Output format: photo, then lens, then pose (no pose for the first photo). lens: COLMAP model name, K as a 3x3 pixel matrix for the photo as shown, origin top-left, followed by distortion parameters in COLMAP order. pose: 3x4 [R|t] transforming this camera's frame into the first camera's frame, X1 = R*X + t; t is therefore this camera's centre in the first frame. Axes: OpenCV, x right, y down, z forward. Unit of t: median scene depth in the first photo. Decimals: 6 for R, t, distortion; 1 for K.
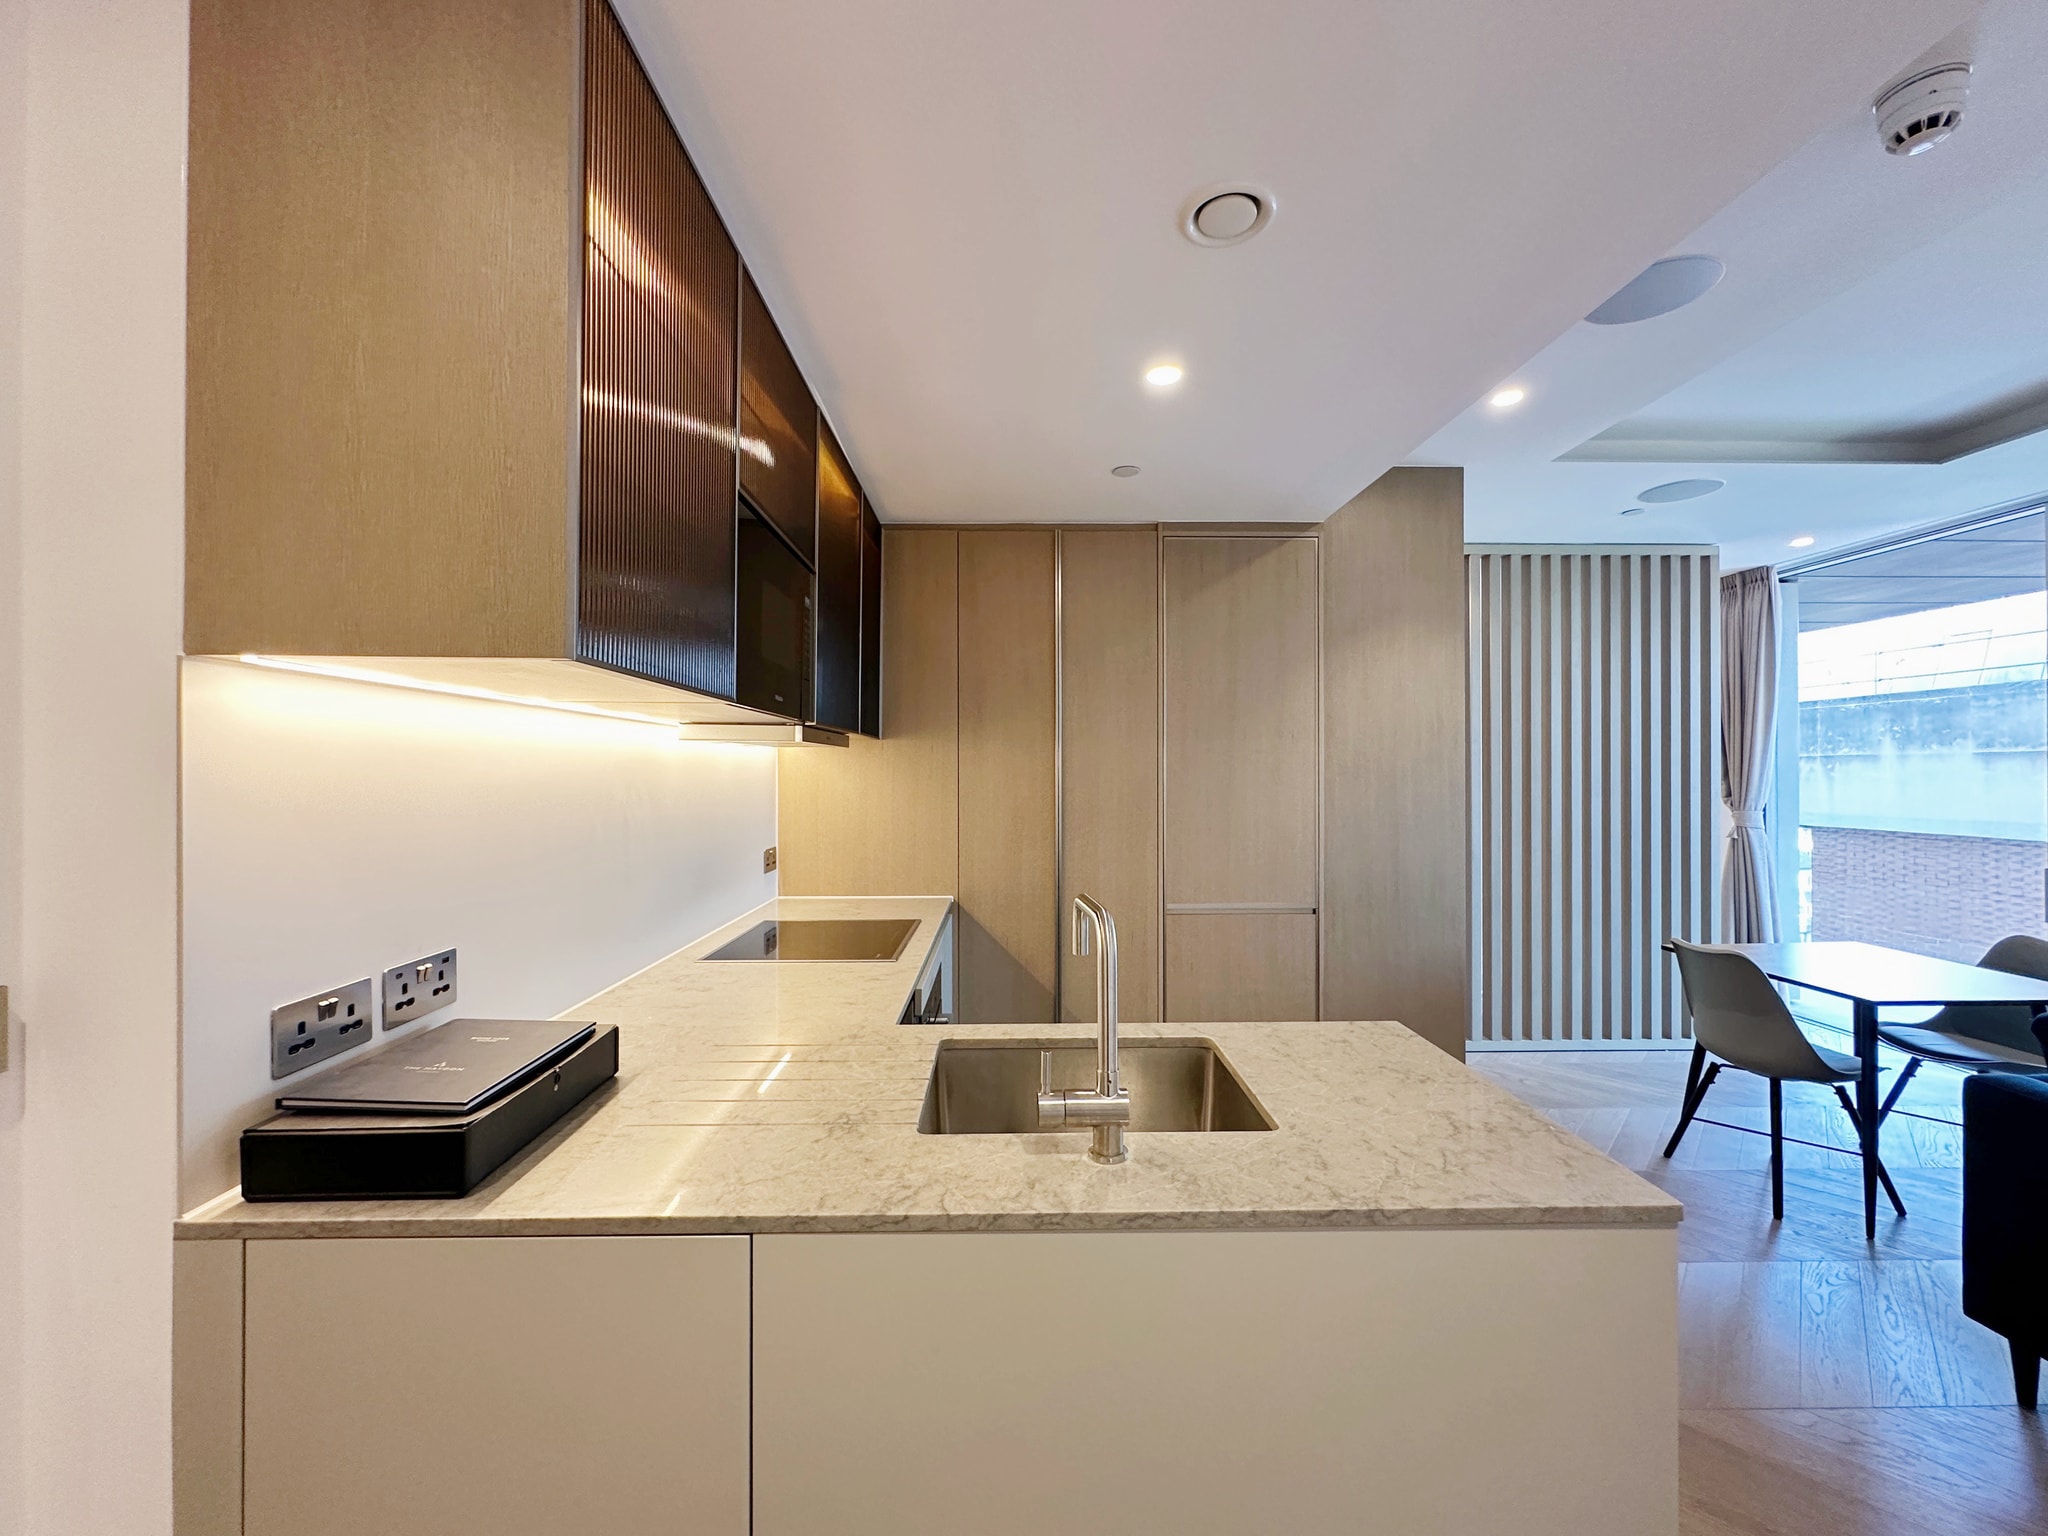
lens RADIAL K [[818.6, 0, 1022.6], [0, 818.6, 769.7], [0, 0, 1]] dist [-0.004031, 0.001255]
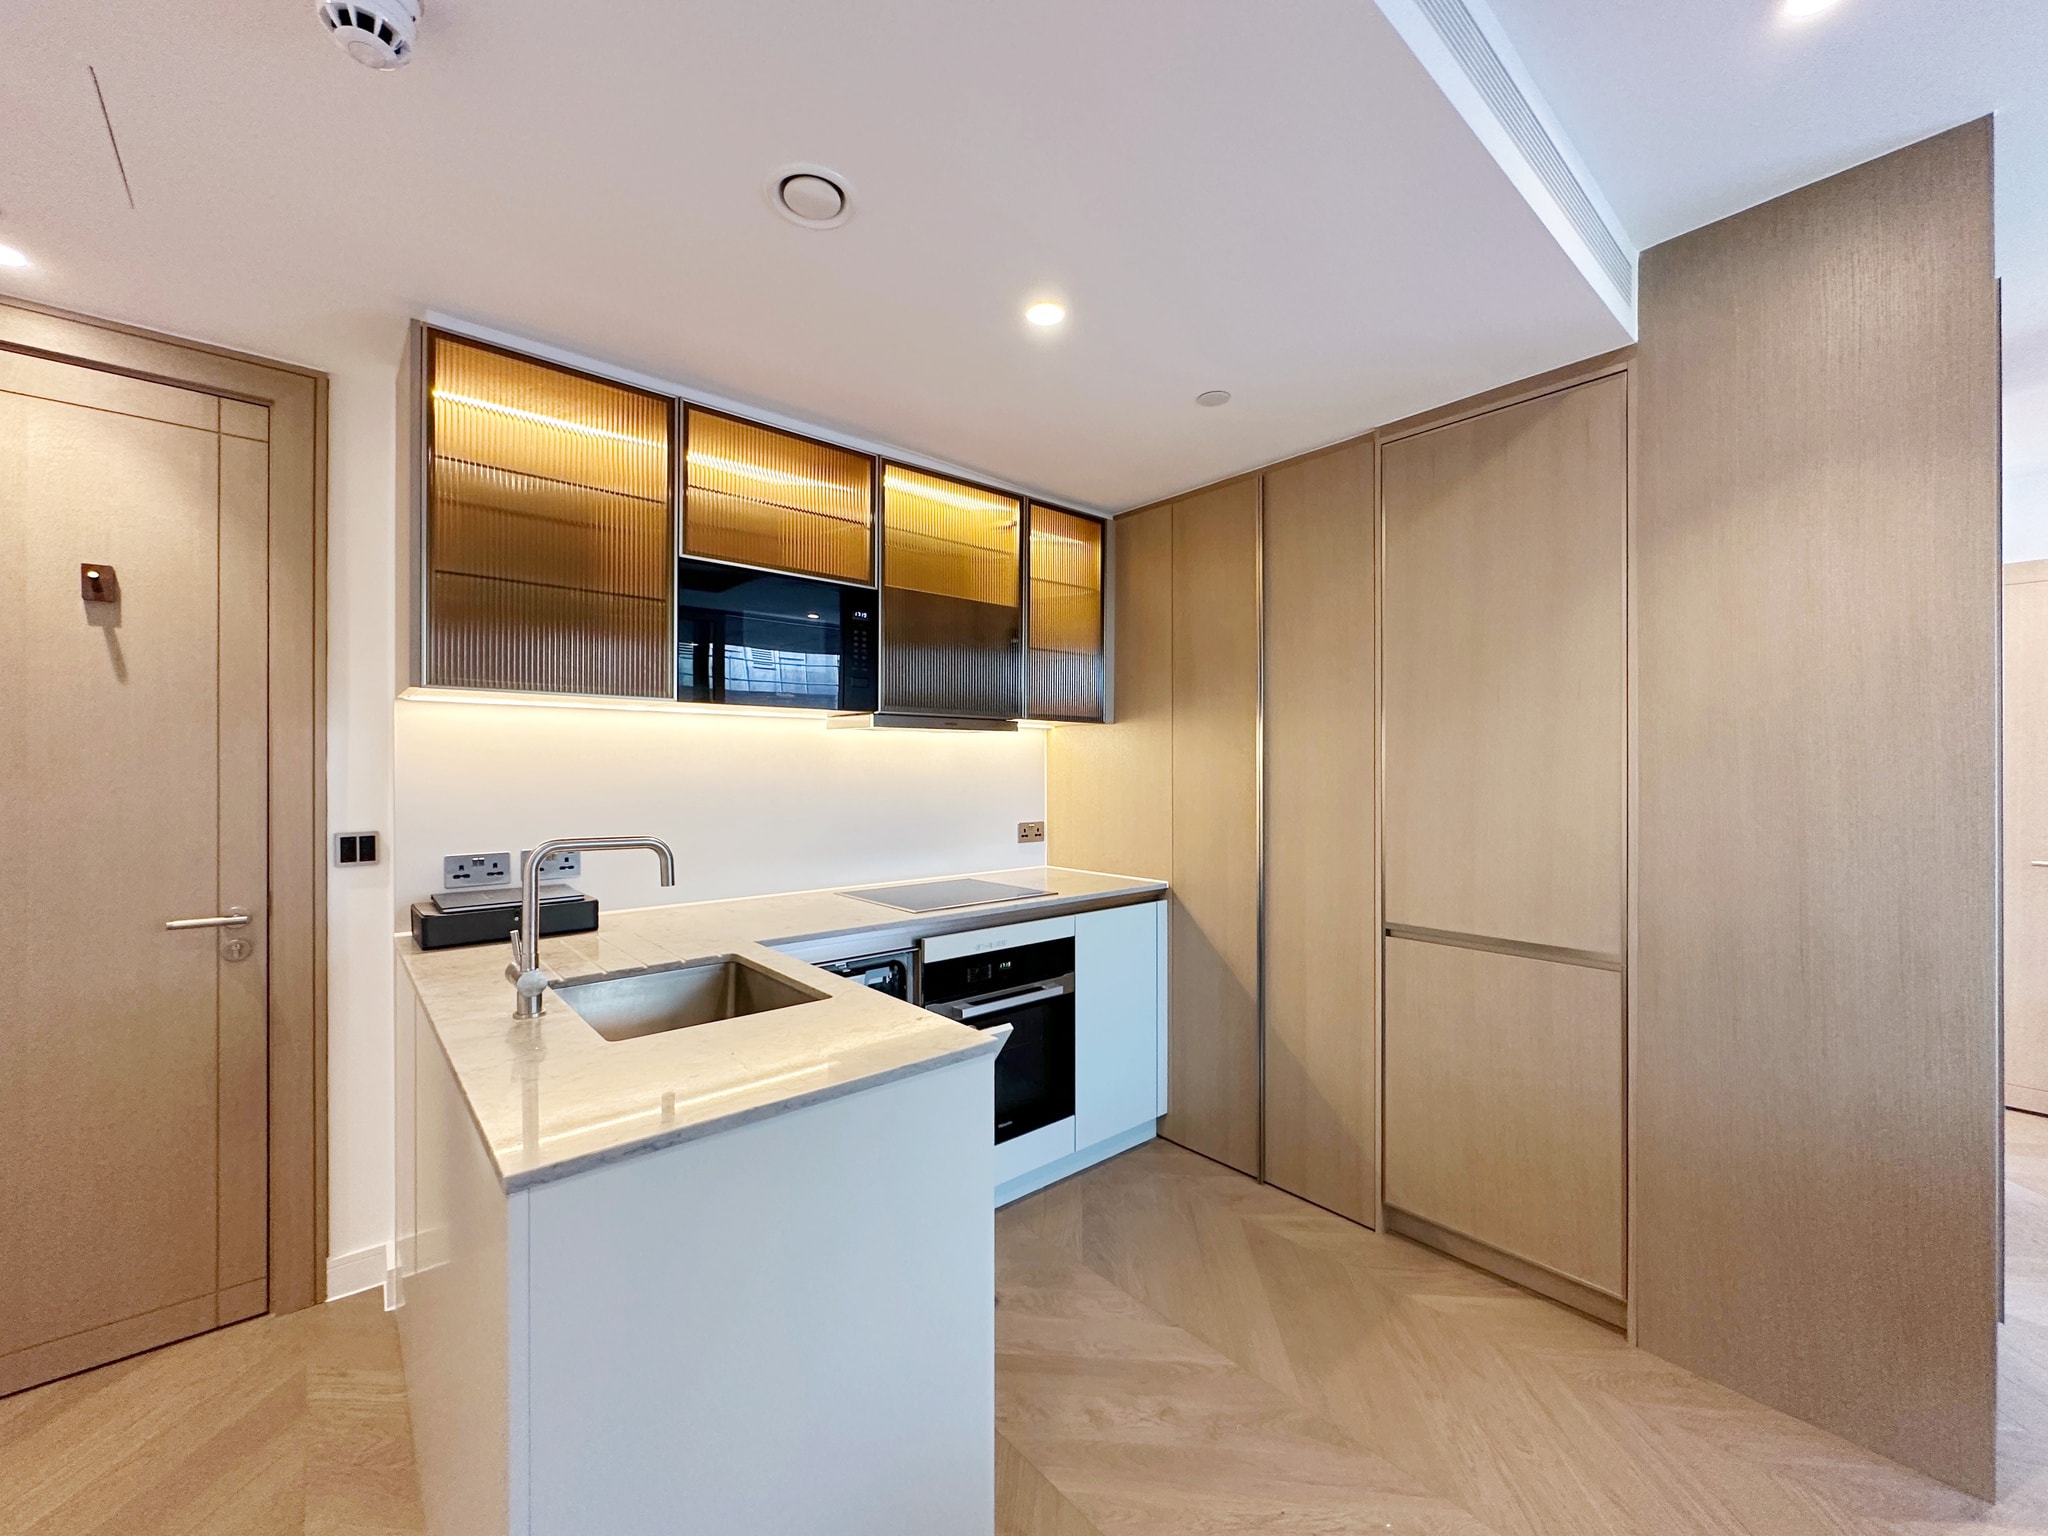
lens RADIAL K [[818.6, 0, 1021.2], [0, 818.6, 764.9], [0, 0, 1]] dist [-0.004031, 0.001255]
pose [[0.639189, -0.002652, -0.769045, 0.408491], [0.001809, 0.999996, -0.001945, 0.013050], [0.769048, -0.000148, 0.639191, 0.183385]]
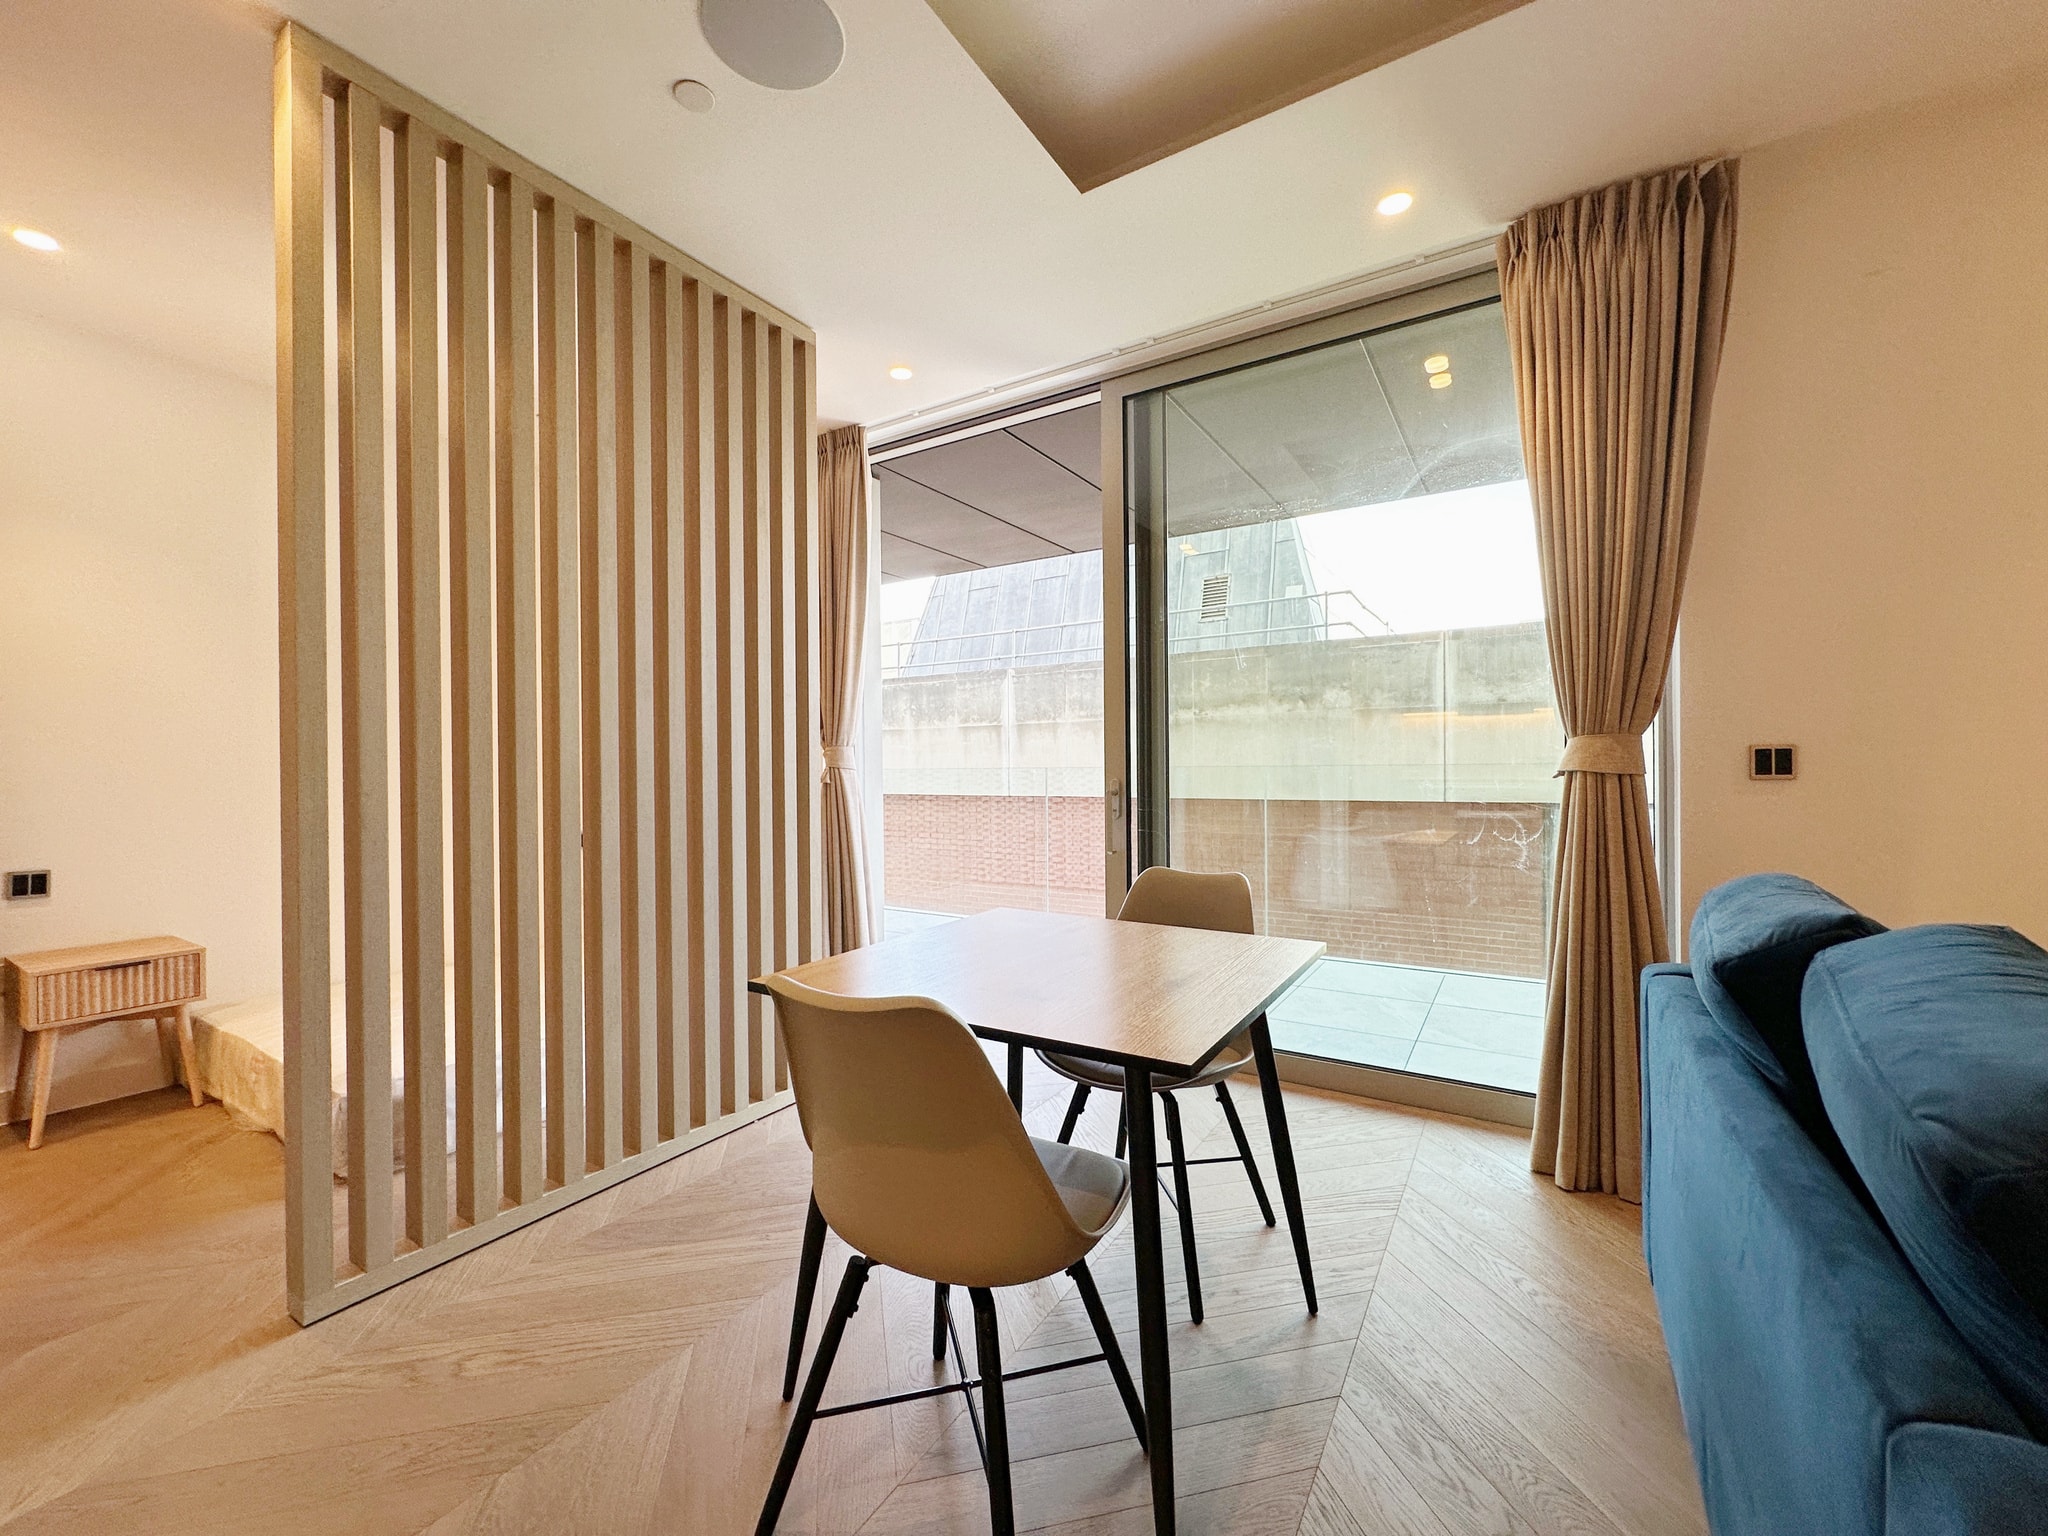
lens RADIAL K [[818.6, 0, 1023.1], [0, 818.6, 768.3], [0, 0, 1]] dist [-0.004031, 0.001255]
pose [[0.550013, -0.006147, 0.835133, 0.389637], [0.005959, 0.999976, 0.003436, 0.078964], [-0.835135, 0.003087, 0.550037, 0.496289]]
